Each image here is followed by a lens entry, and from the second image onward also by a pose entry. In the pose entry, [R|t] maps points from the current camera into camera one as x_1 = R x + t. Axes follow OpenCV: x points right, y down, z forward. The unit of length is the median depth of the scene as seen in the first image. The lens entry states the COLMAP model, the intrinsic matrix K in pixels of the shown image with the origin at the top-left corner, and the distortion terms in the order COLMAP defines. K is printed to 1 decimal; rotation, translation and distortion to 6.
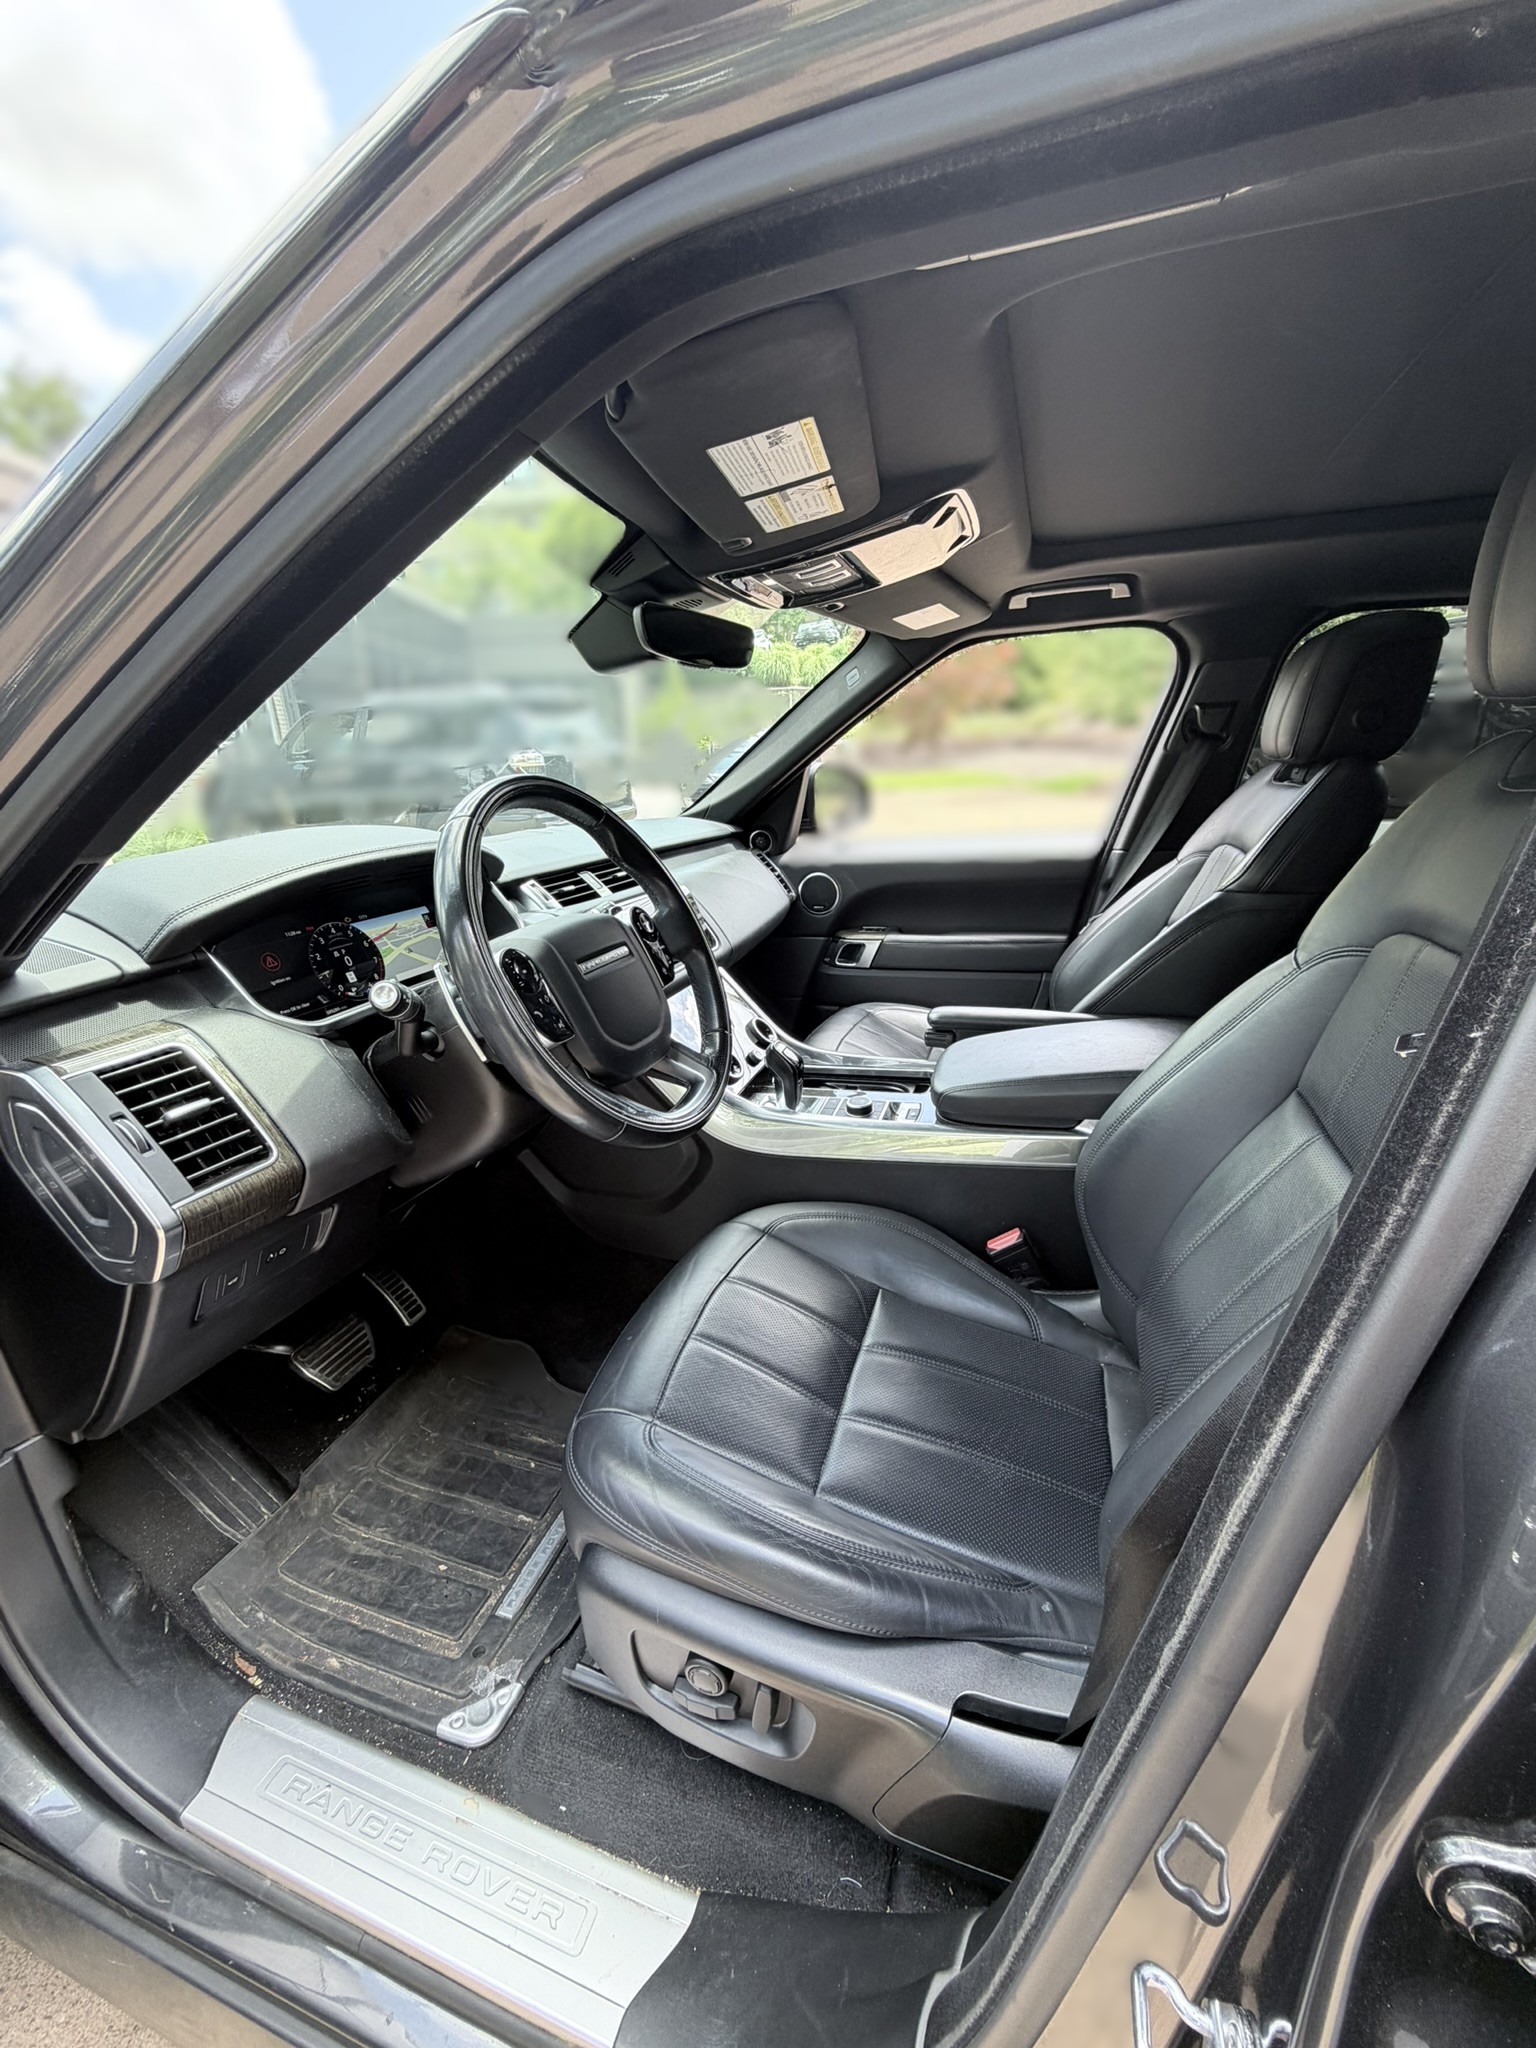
lens RADIAL K [[812.9, 0, 768.0], [0, 812.9, 1024.0], [0, 0, 1]] dist [0.000072, -0.000013]
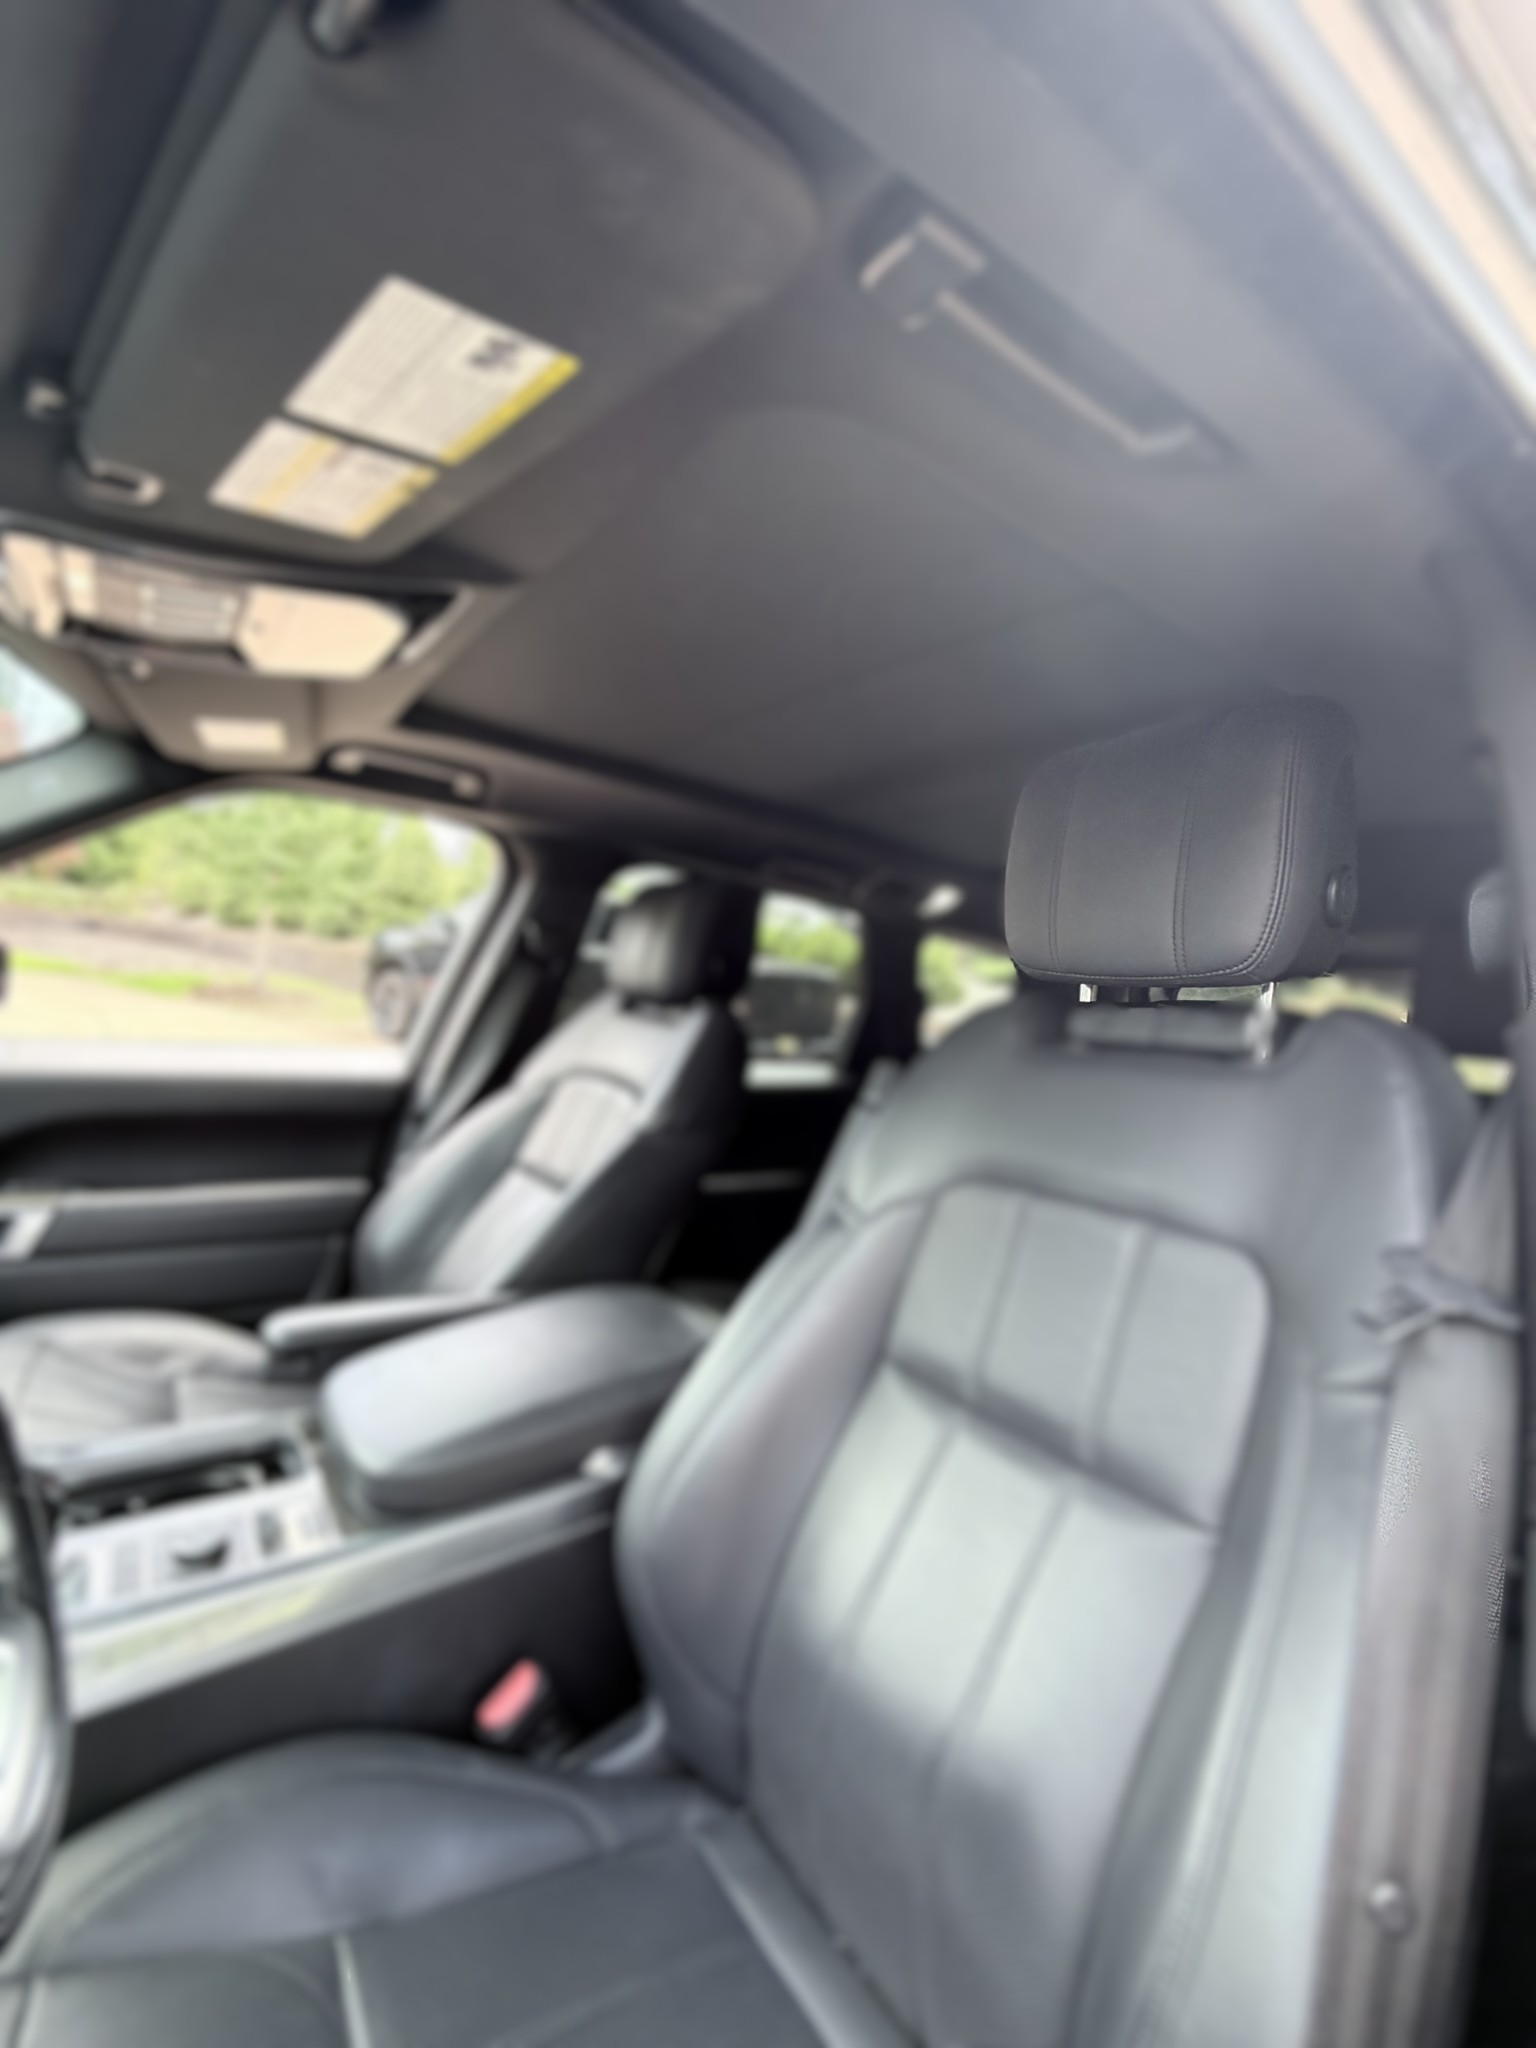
lens RADIAL K [[901.6, 0, 768.0], [0, 901.6, 1024.0], [0, 0, 1]] dist [0.000159, -0.000248]
pose [[0.564569, 0.092065, 0.820235, -0.145274], [0.123758, 0.973083, -0.194405, -0.052683], [-0.816055, 0.211266, 0.537979, 0.251705]]
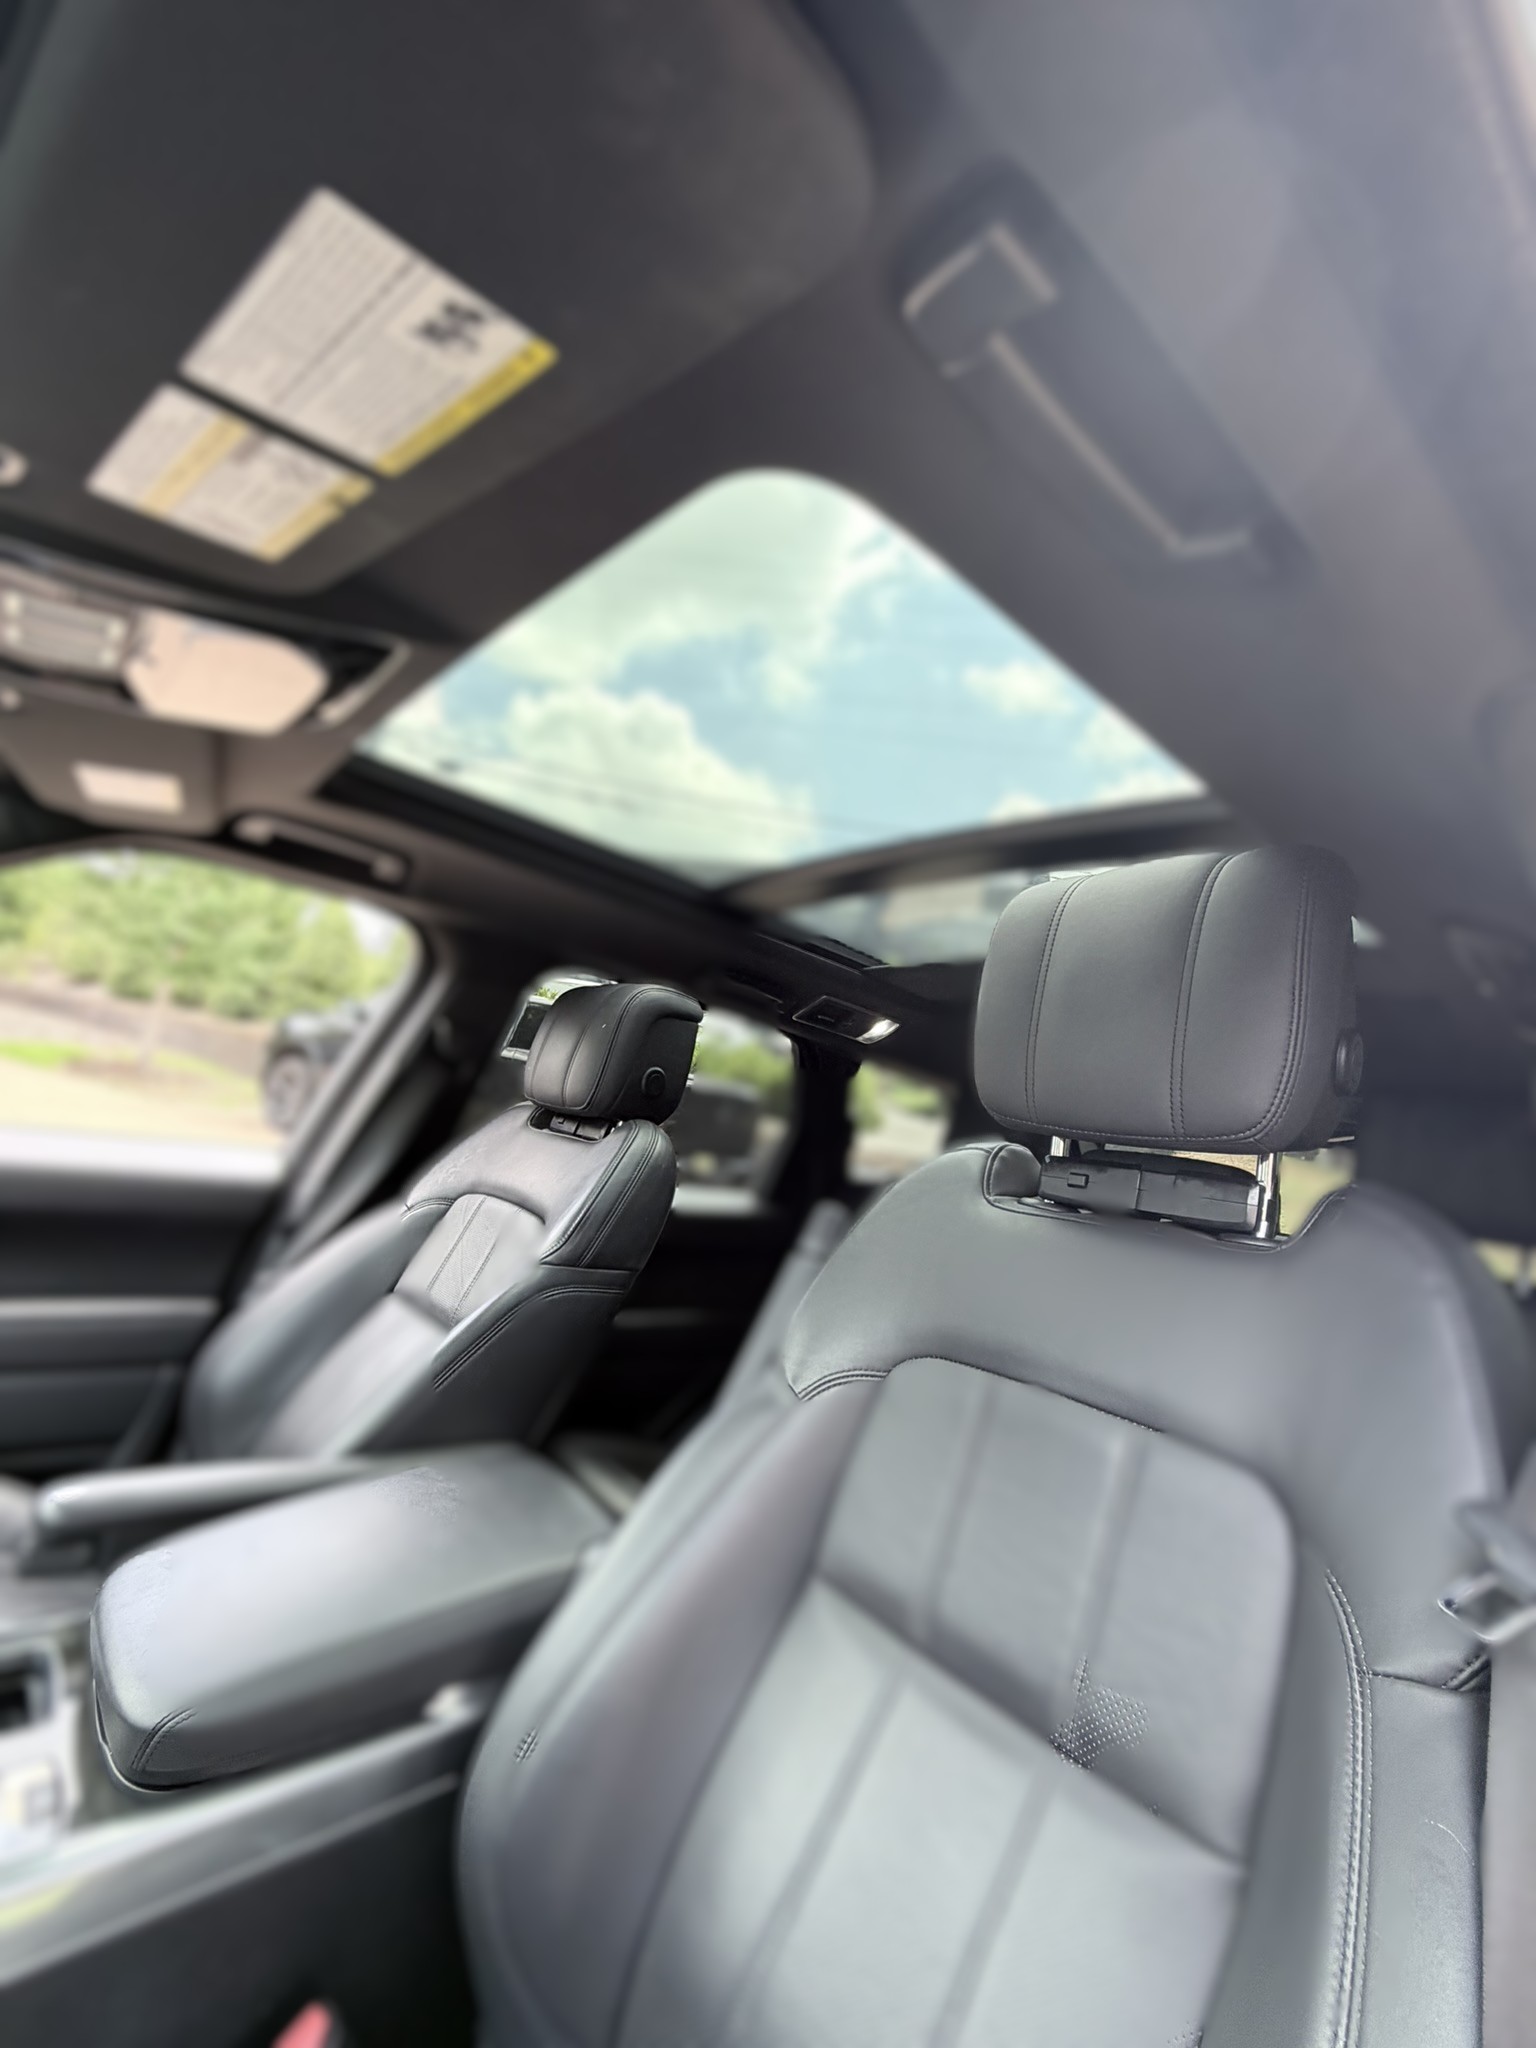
lens RADIAL K [[901.6, 0, 768.0], [0, 901.6, 1024.0], [0, 0, 1]] dist [0.000159, -0.000248]
pose [[0.479972, 0.236206, 0.844887, -0.098590], [0.078084, 0.947746, -0.309321, -0.076245], [-0.873802, 0.214438, 0.436448, 0.293617]]
